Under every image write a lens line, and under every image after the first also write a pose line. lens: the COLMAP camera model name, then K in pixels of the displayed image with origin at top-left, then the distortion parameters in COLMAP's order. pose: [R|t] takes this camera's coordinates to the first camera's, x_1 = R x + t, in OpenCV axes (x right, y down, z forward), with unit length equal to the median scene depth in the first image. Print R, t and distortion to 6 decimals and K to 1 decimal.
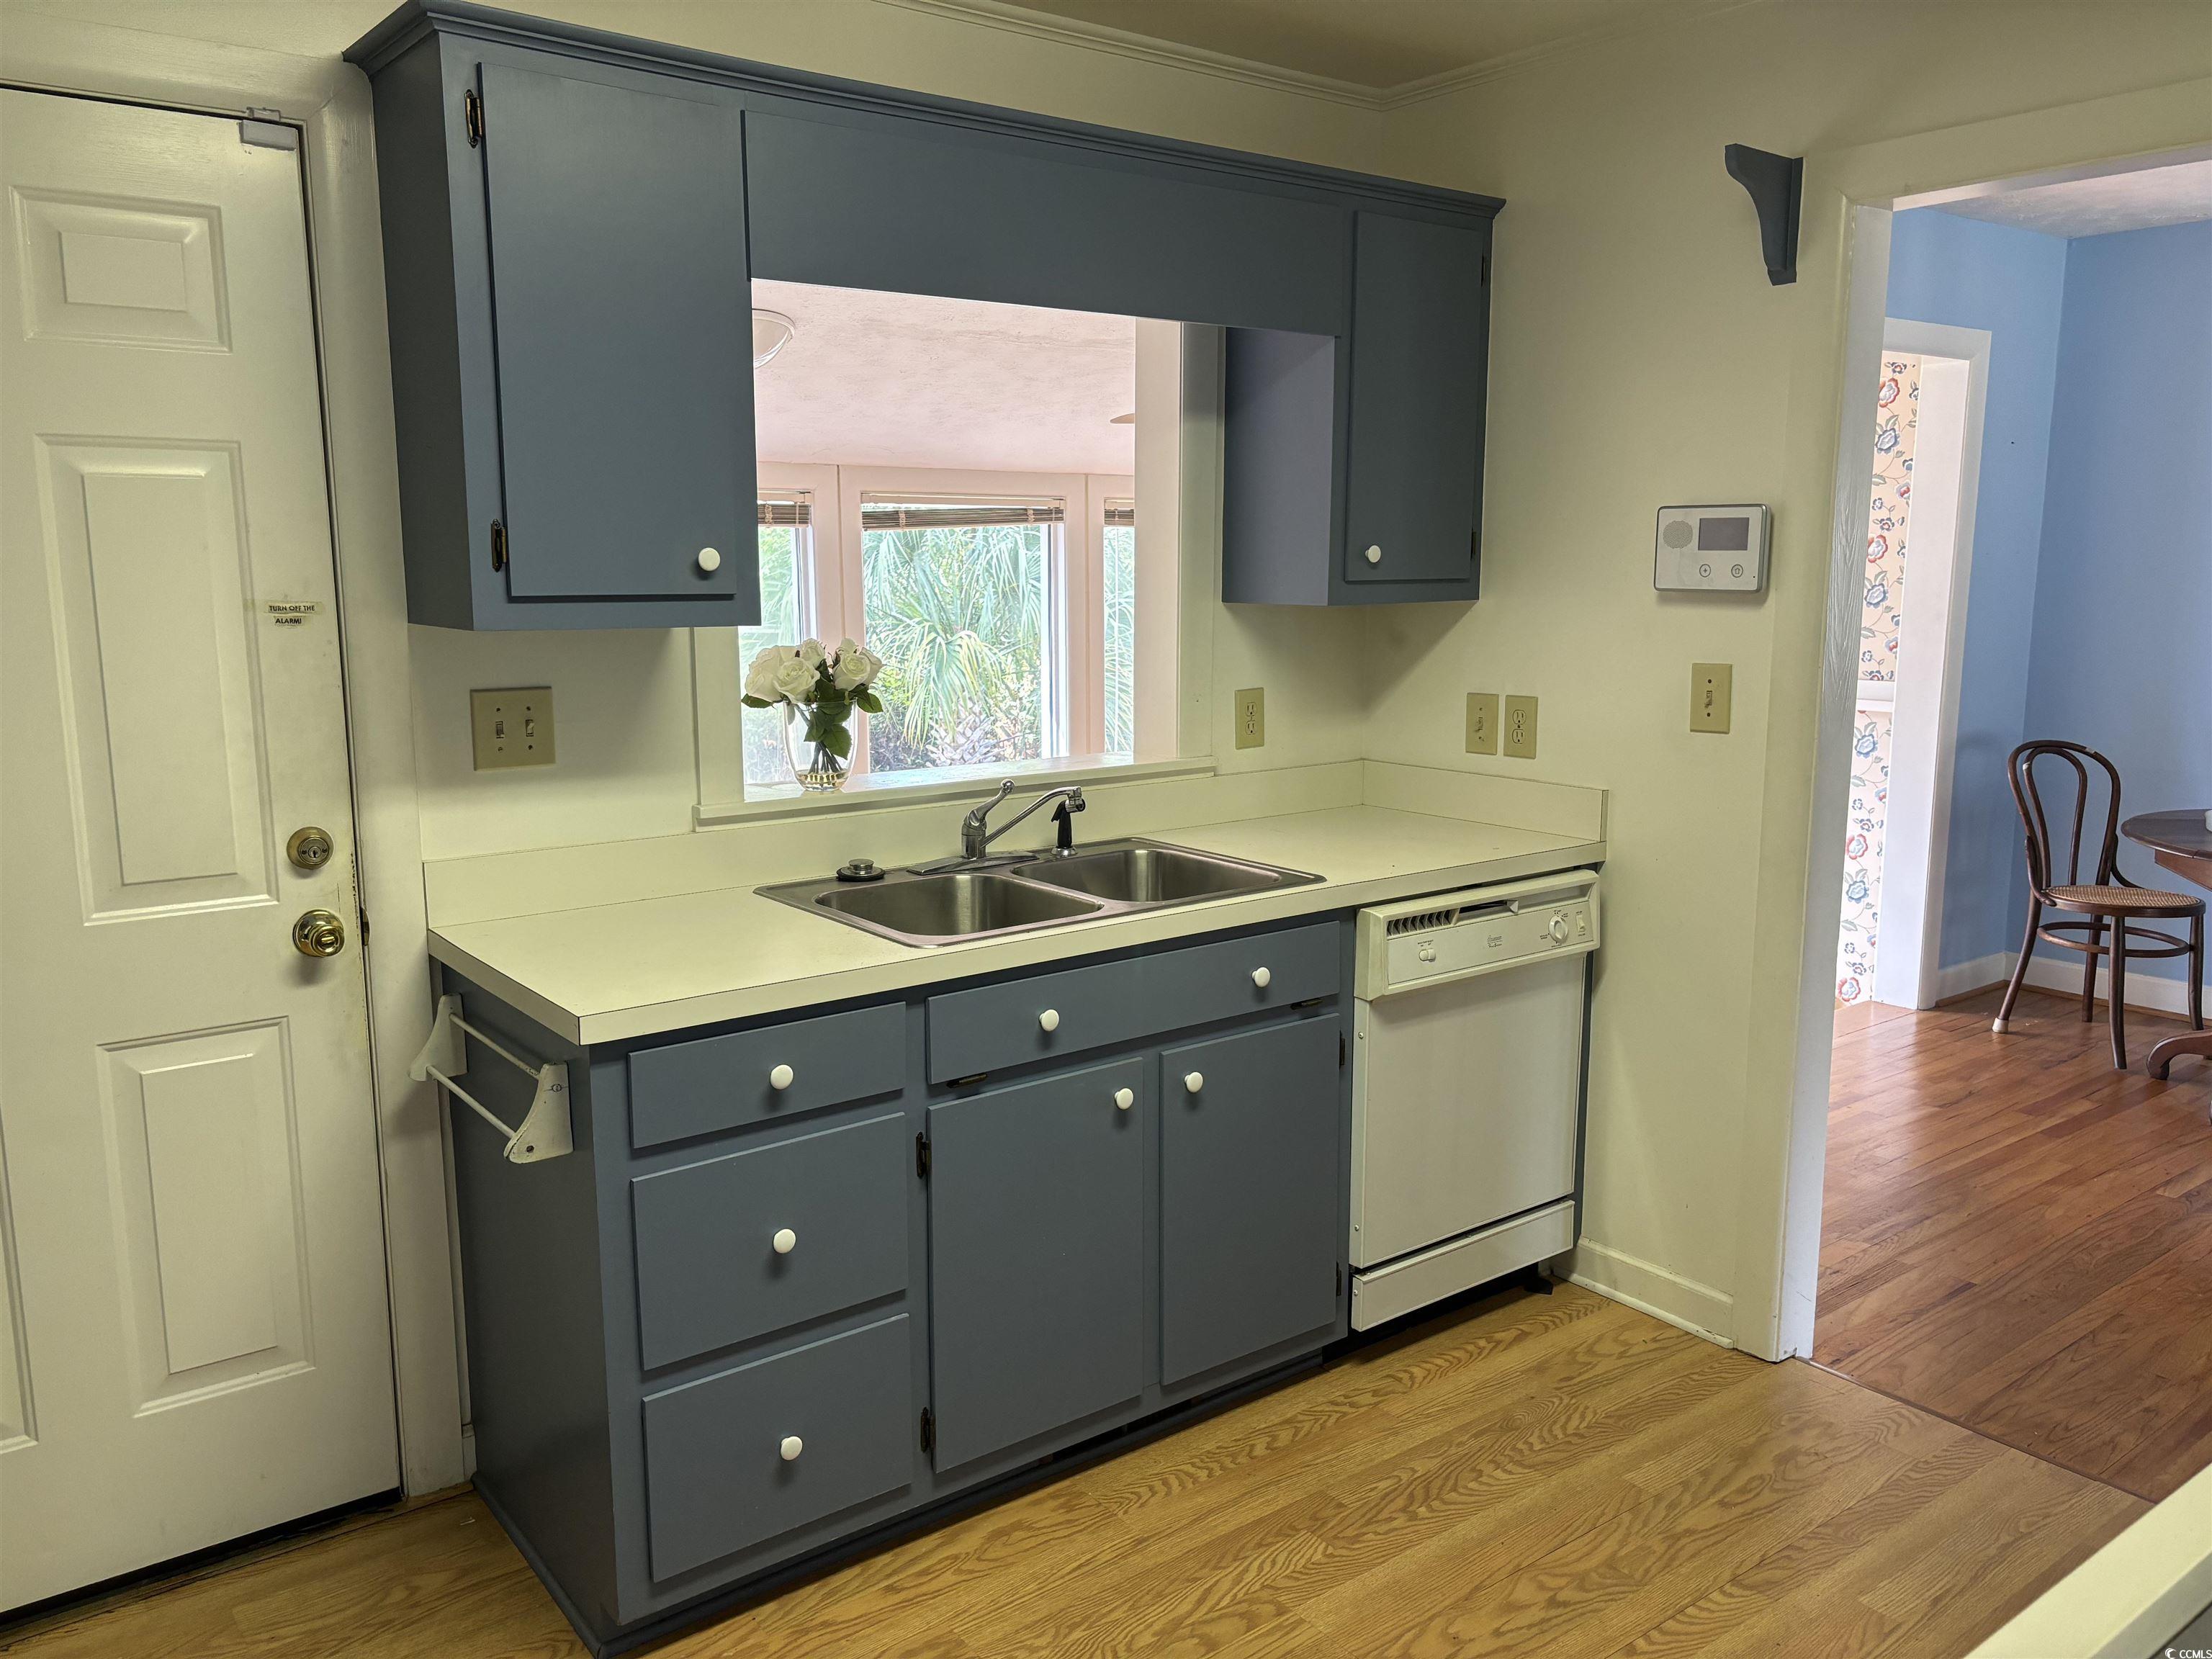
lens RADIAL K [[1695.4, 0, 1070.2], [0, 1695.4, 851.3], [0, 0, 1]] dist [0.110125, -0.196713]
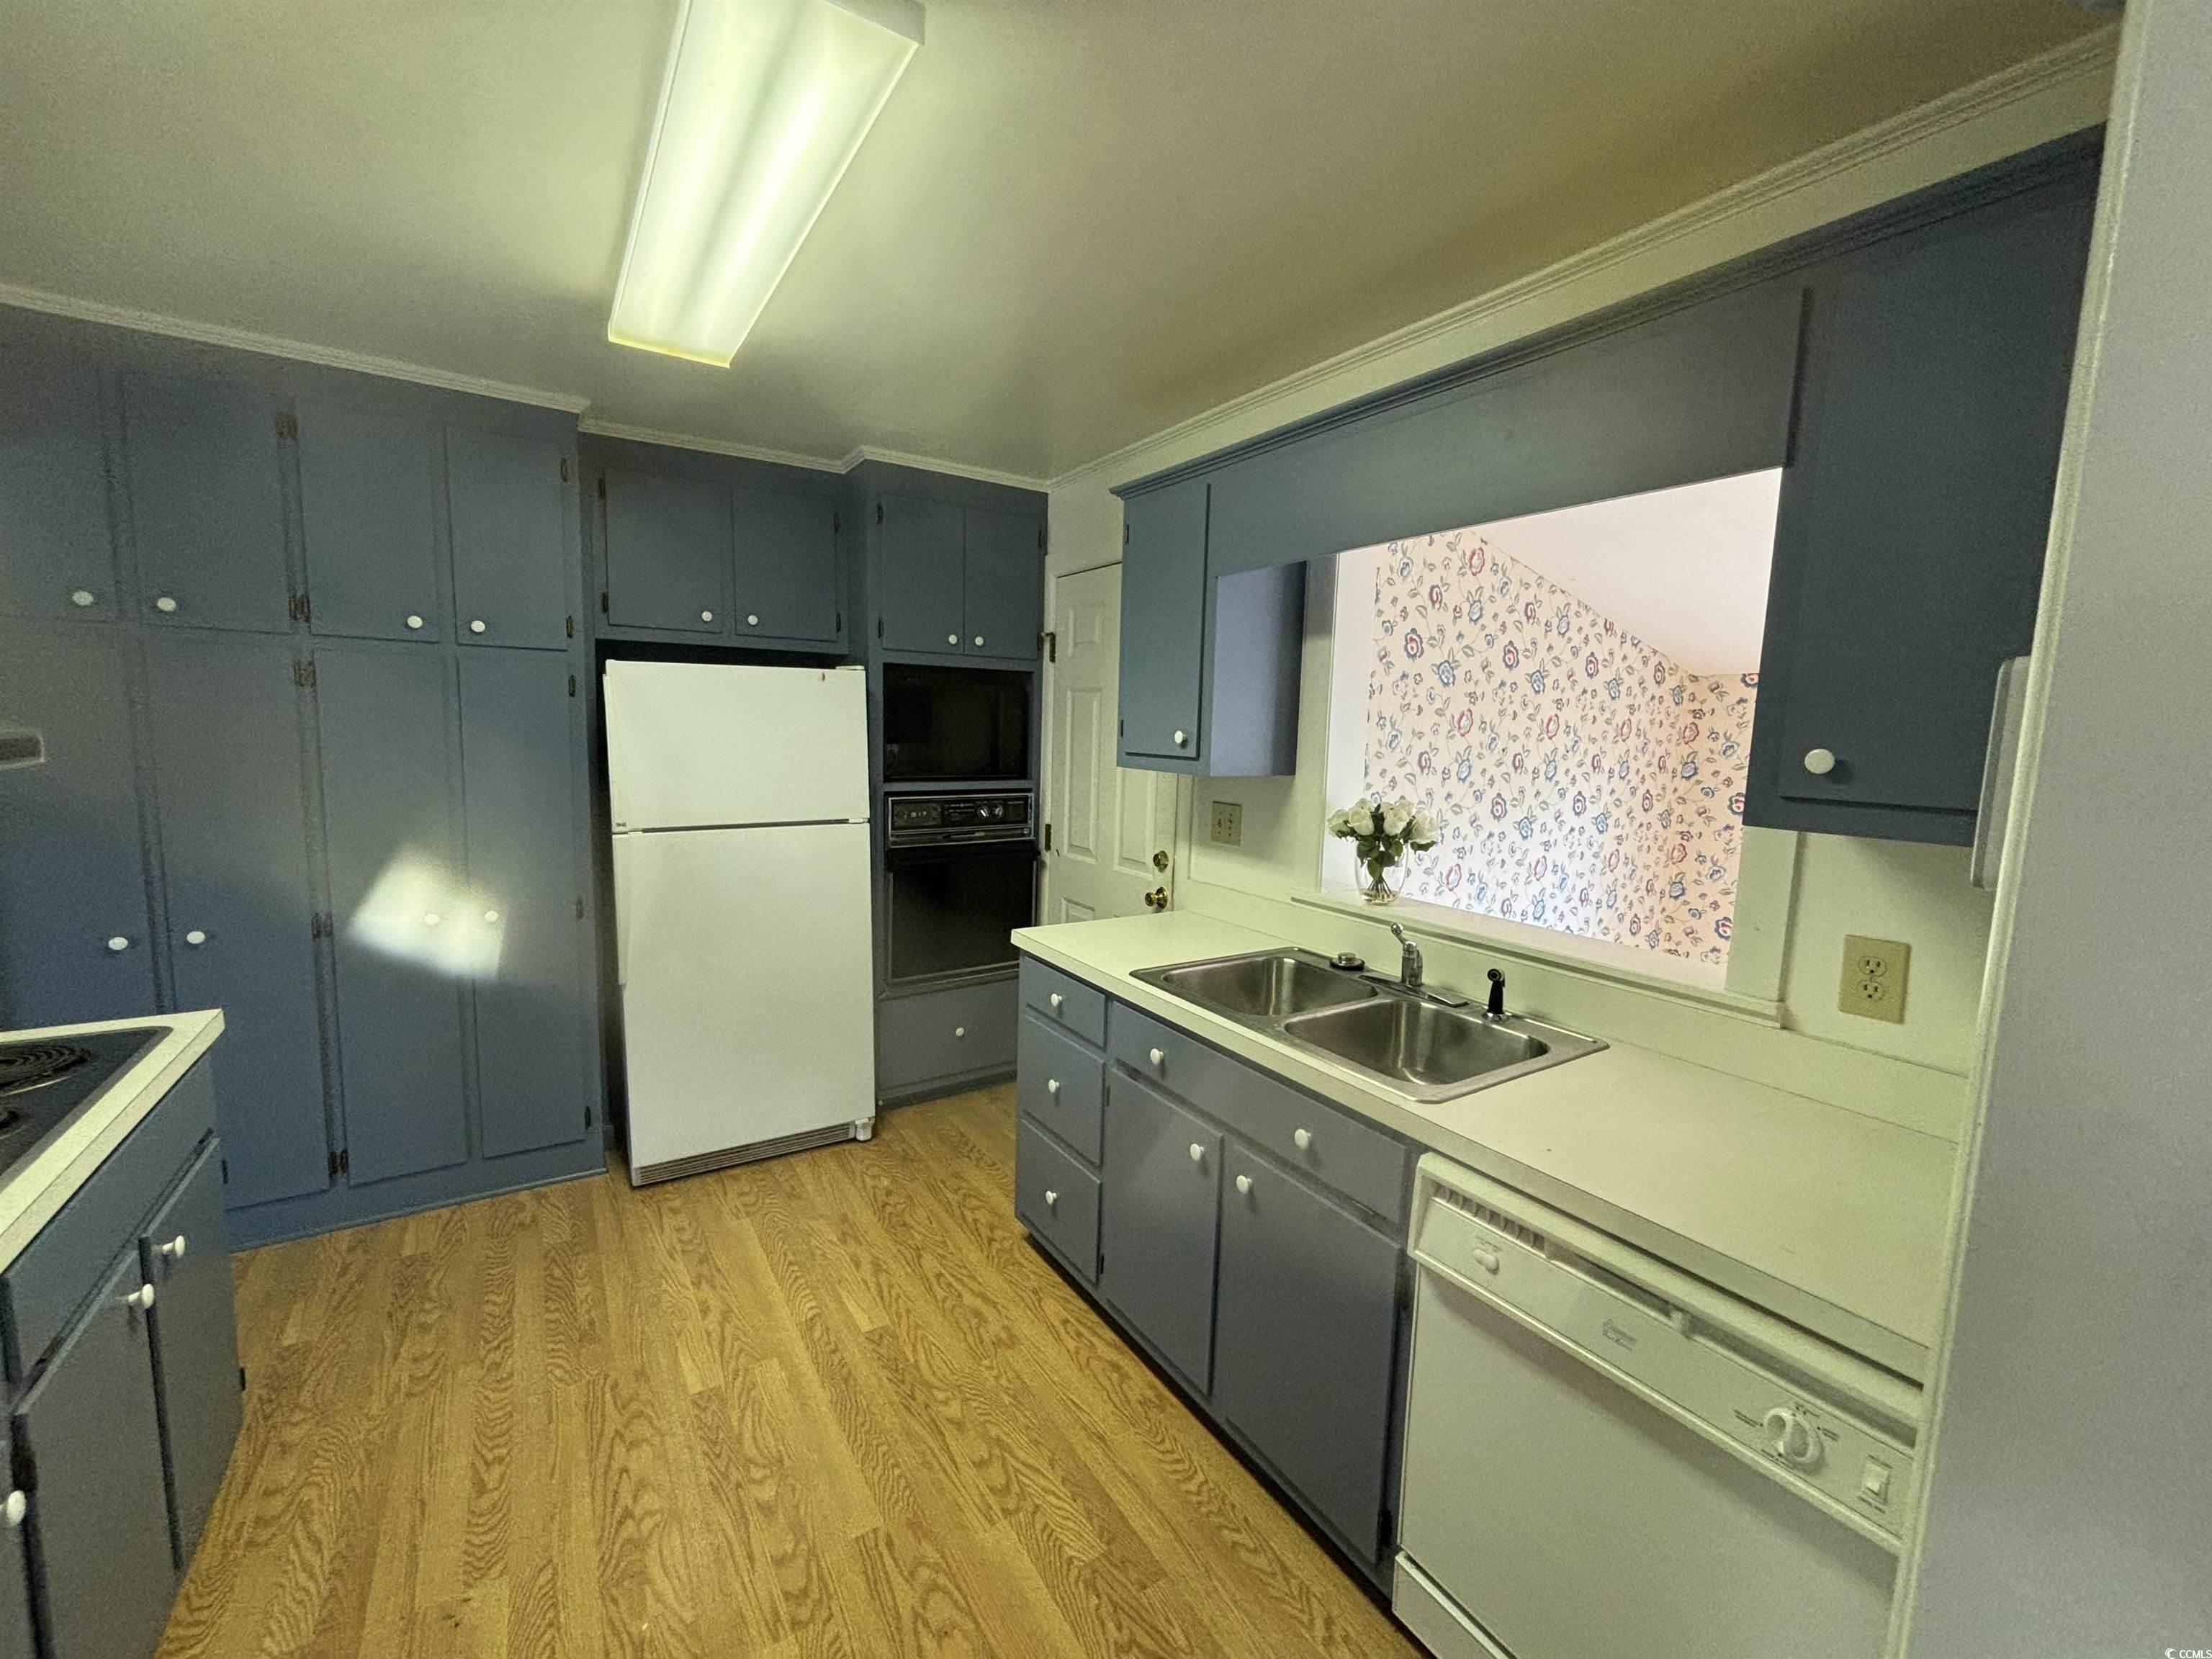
lens RADIAL K [[877.7, 0, 1074.3], [0, 877.7, 823.8], [0, 0, 1]] dist [0.000321, 0.000211]
pose [[-0.079881, 0.113761, -0.990292, 0.682993], [-0.195053, 0.972477, 0.127448, -0.167757], [0.977534, 0.203340, -0.055493, 0.906414]]
